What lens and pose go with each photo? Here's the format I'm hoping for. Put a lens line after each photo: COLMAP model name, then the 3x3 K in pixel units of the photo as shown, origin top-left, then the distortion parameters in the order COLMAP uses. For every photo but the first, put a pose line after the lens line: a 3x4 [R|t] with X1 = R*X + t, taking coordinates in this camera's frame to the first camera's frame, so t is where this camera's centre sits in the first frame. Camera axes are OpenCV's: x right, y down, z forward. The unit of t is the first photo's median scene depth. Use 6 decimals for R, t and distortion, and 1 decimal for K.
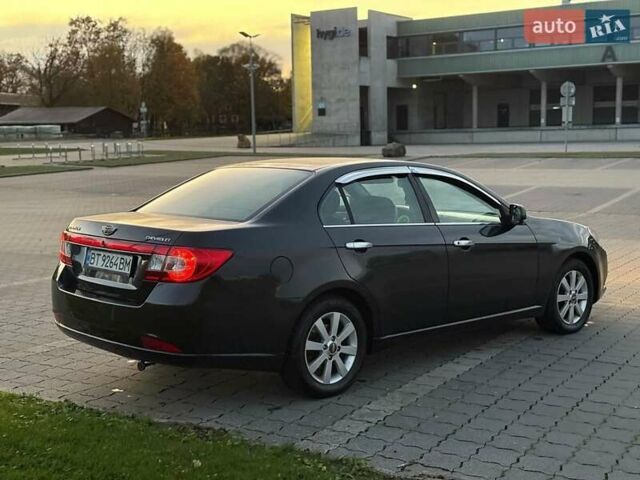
lens RADIAL K [[888.4, 0, 316.1], [0, 888.4, 242.2], [0, 0, 1]] dist [0.143993, 0.000000]
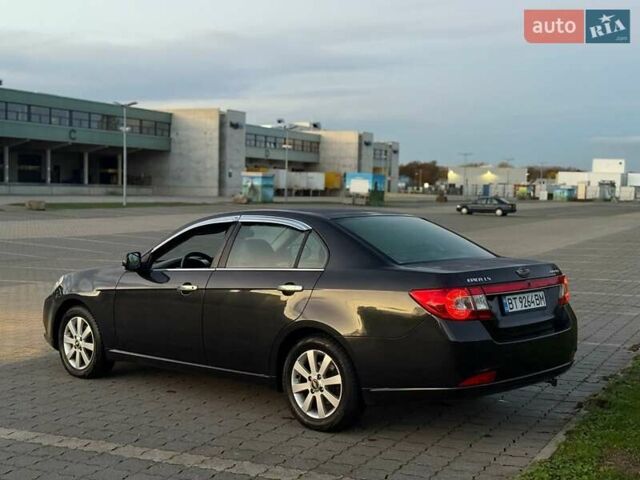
lens RADIAL K [[888.4, 0, 322.0], [0, 888.4, 237.8], [0, 0, 1]] dist [0.143993, 0.000000]
pose [[-0.084442, -0.038763, 0.995674, -0.891494], [0.103862, 0.993458, 0.047485, -0.091251], [-0.991001, 0.107423, -0.079864, 0.922568]]
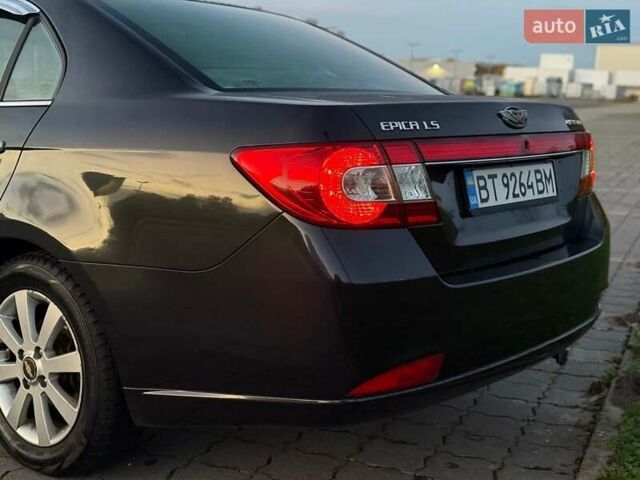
lens RADIAL K [[888.4, 0, 319.2], [0, 888.4, 235.8], [0, 0, 1]] dist [0.143993, 0.000000]
pose [[-0.141640, -0.153540, 0.977938, -0.474241], [0.081404, 0.982746, 0.166085, -0.026725], [-0.986565, 0.103132, -0.126698, 0.813635]]
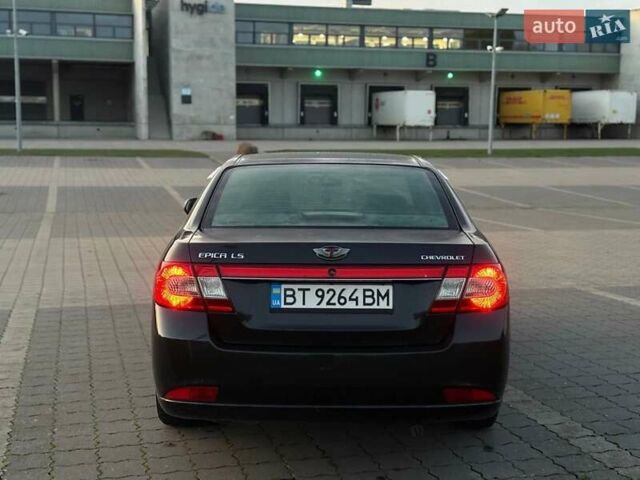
lens RADIAL K [[888.4, 0, 316.4], [0, 888.4, 224.4], [0, 0, 1]] dist [0.143993, 0.000000]
pose [[0.673892, -0.056673, 0.736653, -0.531555], [0.069459, 0.997497, 0.013199, -0.032461], [-0.735558, 0.042273, 0.676142, 0.369531]]
